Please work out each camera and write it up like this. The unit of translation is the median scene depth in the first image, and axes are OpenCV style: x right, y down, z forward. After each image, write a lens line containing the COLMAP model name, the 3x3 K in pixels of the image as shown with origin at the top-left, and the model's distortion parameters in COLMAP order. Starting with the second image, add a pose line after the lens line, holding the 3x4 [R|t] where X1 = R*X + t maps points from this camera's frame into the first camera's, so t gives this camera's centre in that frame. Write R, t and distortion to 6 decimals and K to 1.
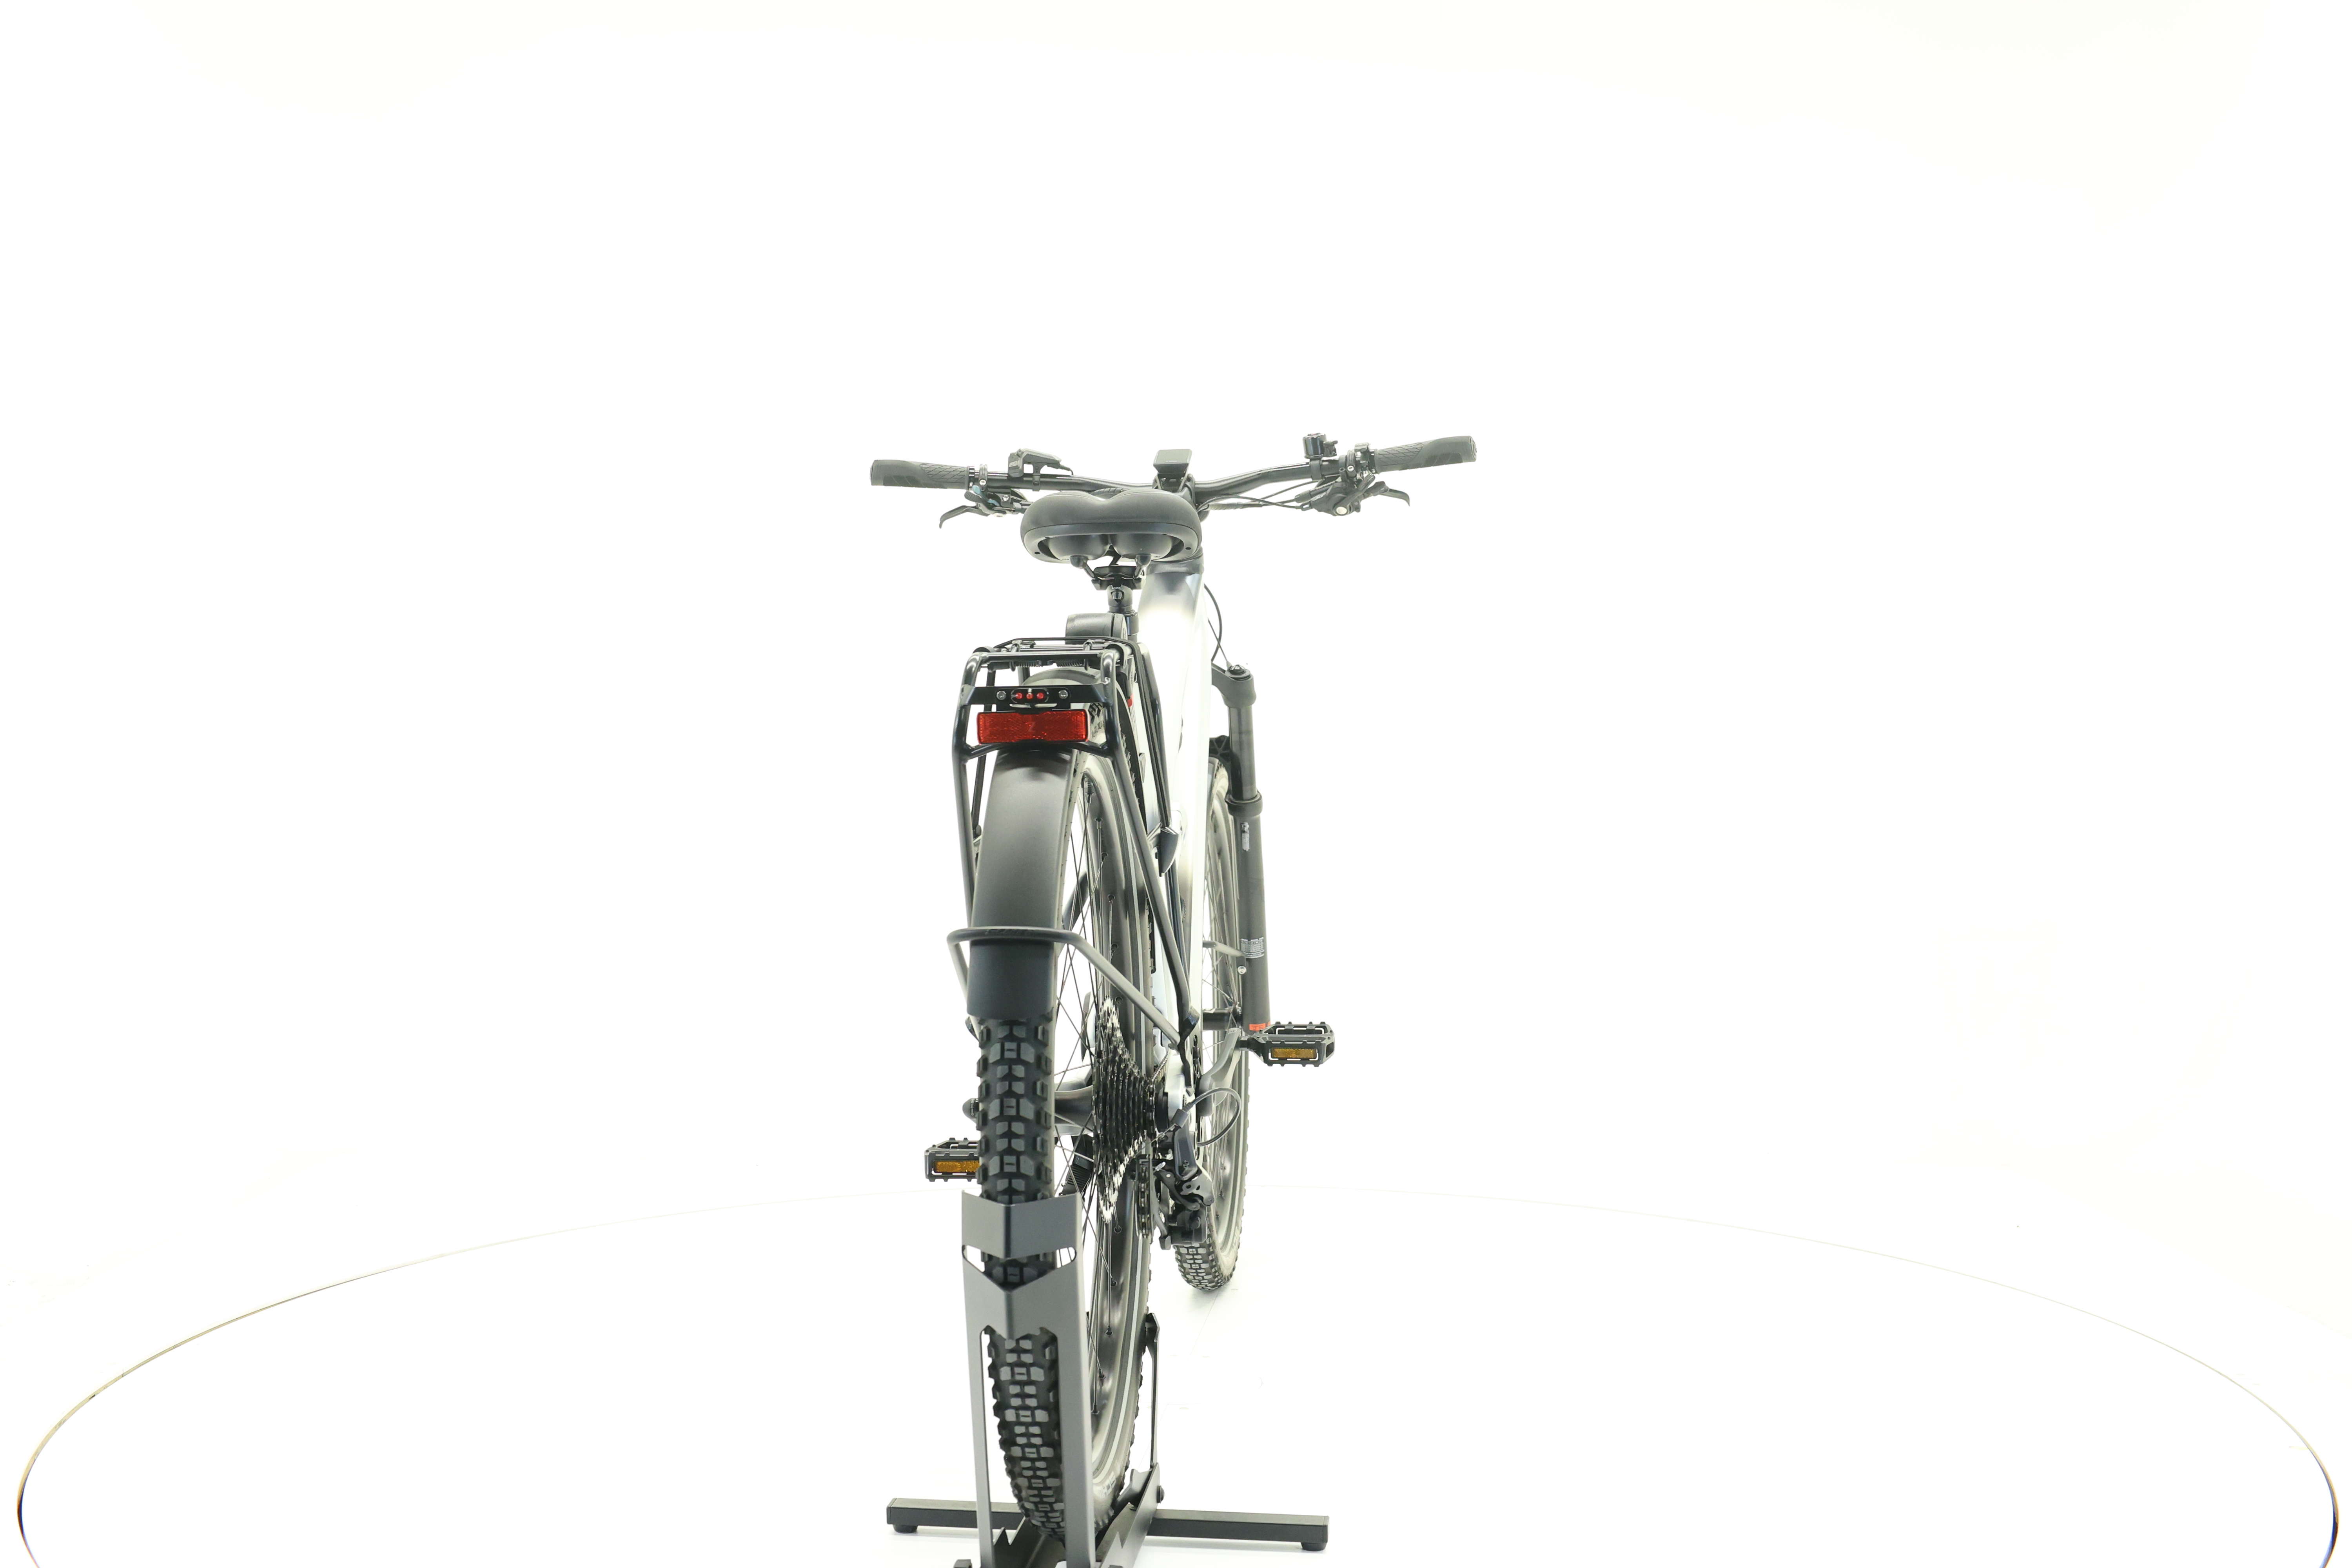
lens RADIAL K [[2514.7, 0, 1175.7], [0, 2514.7, 787.5], [0, 0, 1]] dist [0.002458, 0.000000]
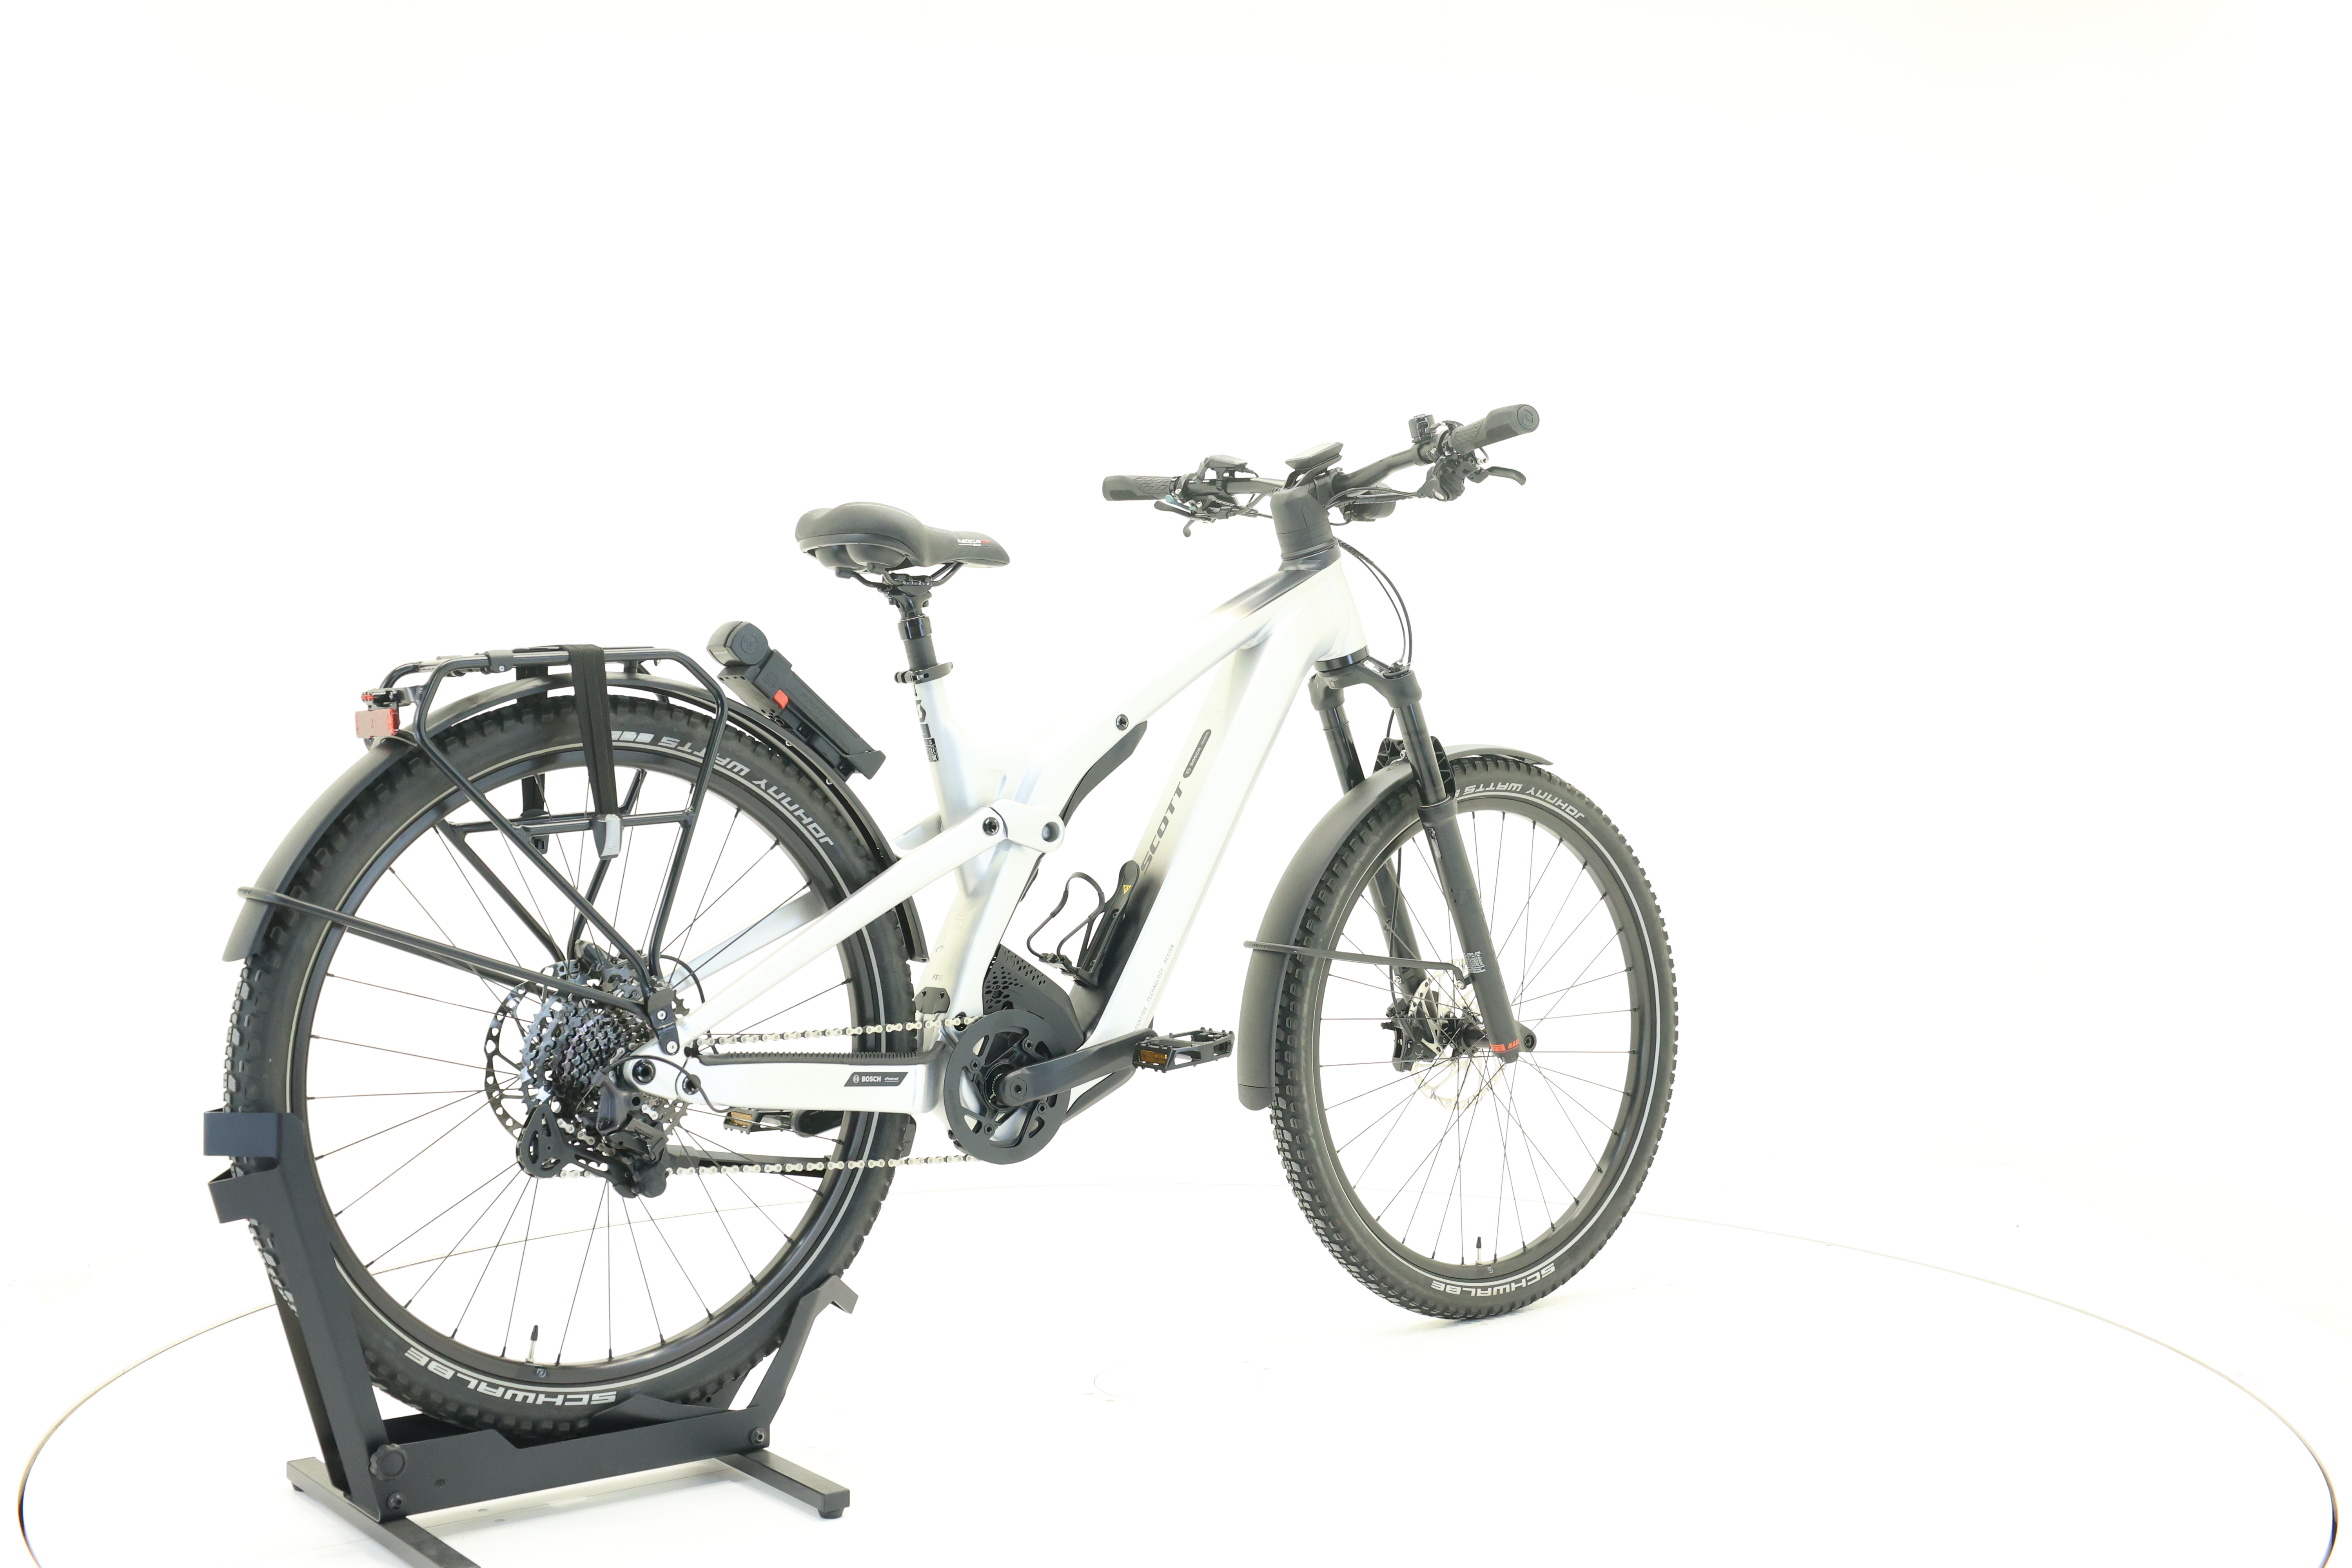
lens RADIAL K [[2514.7, 0, 1169.4], [0, 2514.7, 778.0], [0, 0, 1]] dist [0.002458, 0.000000]
pose [[0.700872, 0.012718, -0.713174, 0.664578], [-0.017997, 0.999838, 0.000143, -0.003428], [0.713060, 0.012734, 0.700987, 0.275214]]
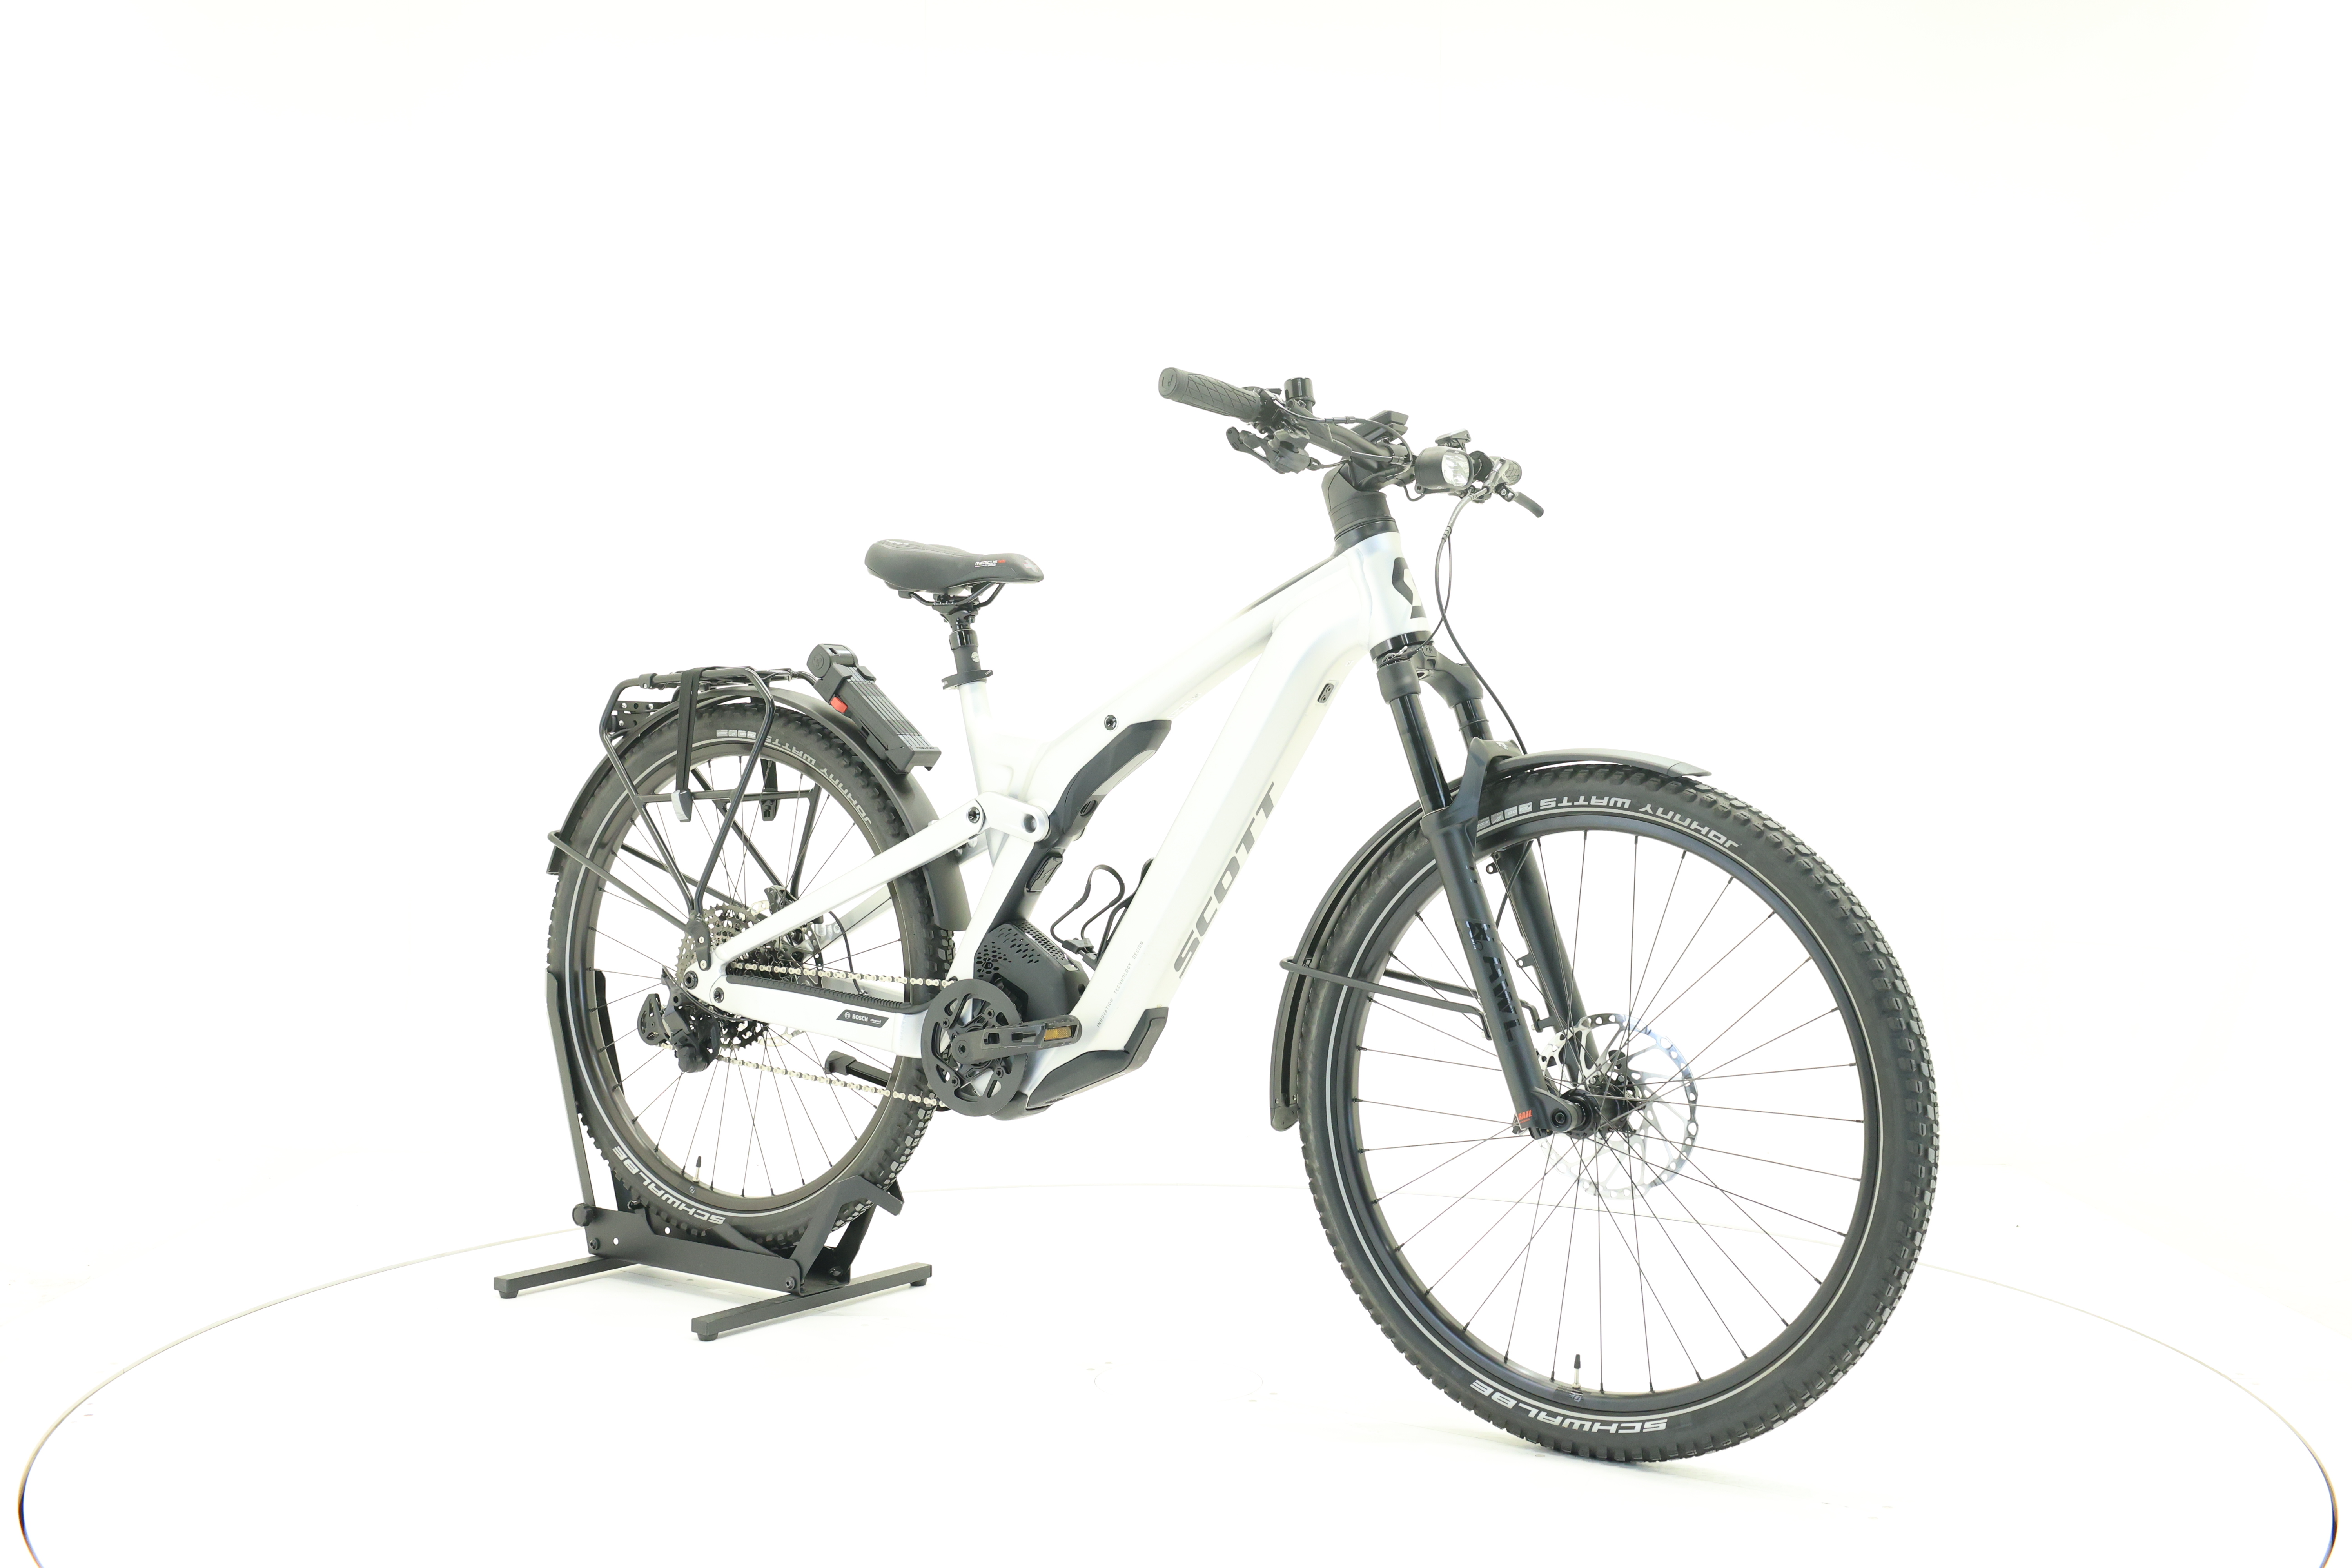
lens RADIAL K [[2514.7, 0, 1180.2], [0, 2514.7, 779.4], [0, 0, 1]] dist [0.002458, 0.000000]
pose [[-0.491756, 0.012510, -0.870643, 0.813722], [-0.026979, 0.999198, 0.029596, -0.030257], [0.870315, 0.038043, -0.491024, 1.389300]]
